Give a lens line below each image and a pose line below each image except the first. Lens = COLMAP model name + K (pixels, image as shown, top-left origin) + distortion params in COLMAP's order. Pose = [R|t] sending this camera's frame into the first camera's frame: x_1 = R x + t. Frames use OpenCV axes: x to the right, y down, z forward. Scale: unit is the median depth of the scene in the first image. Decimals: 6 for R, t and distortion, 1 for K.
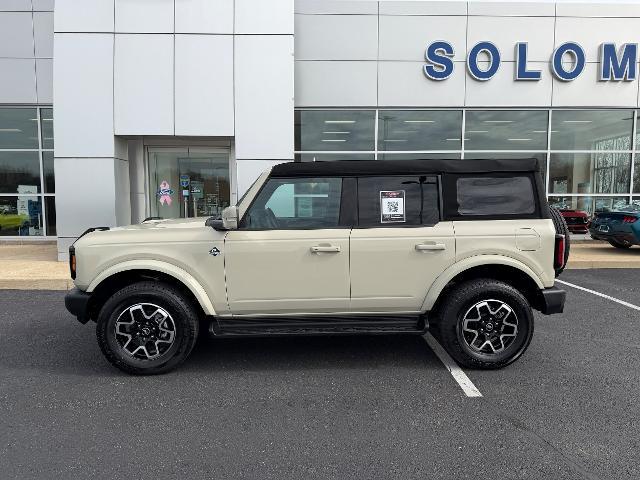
lens RADIAL K [[421.0, 0, 320.0], [0, 421.0, 240.0], [0, 0, 1]] dist [-0.001501, -0.003972]
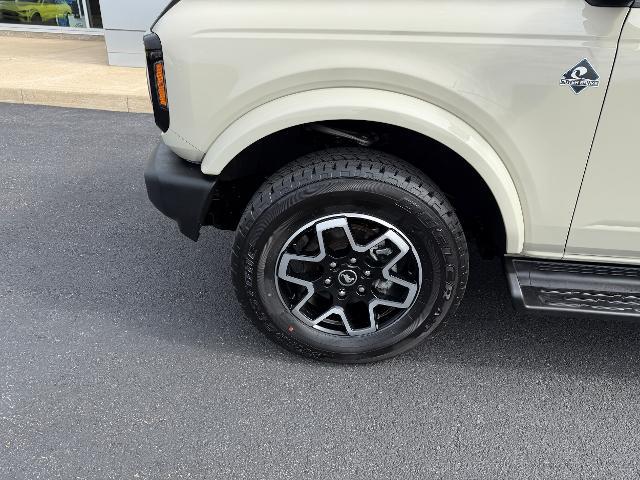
lens RADIAL K [[421.0, 0, 320.0], [0, 421.0, 240.0], [0, 0, 1]] dist [-0.001501, -0.003972]
pose [[0.990740, 0.100965, -0.090779, -0.407115], [-0.055539, 0.911469, 0.407603, 0.021766], [0.123896, -0.398786, 0.908636, 0.644539]]
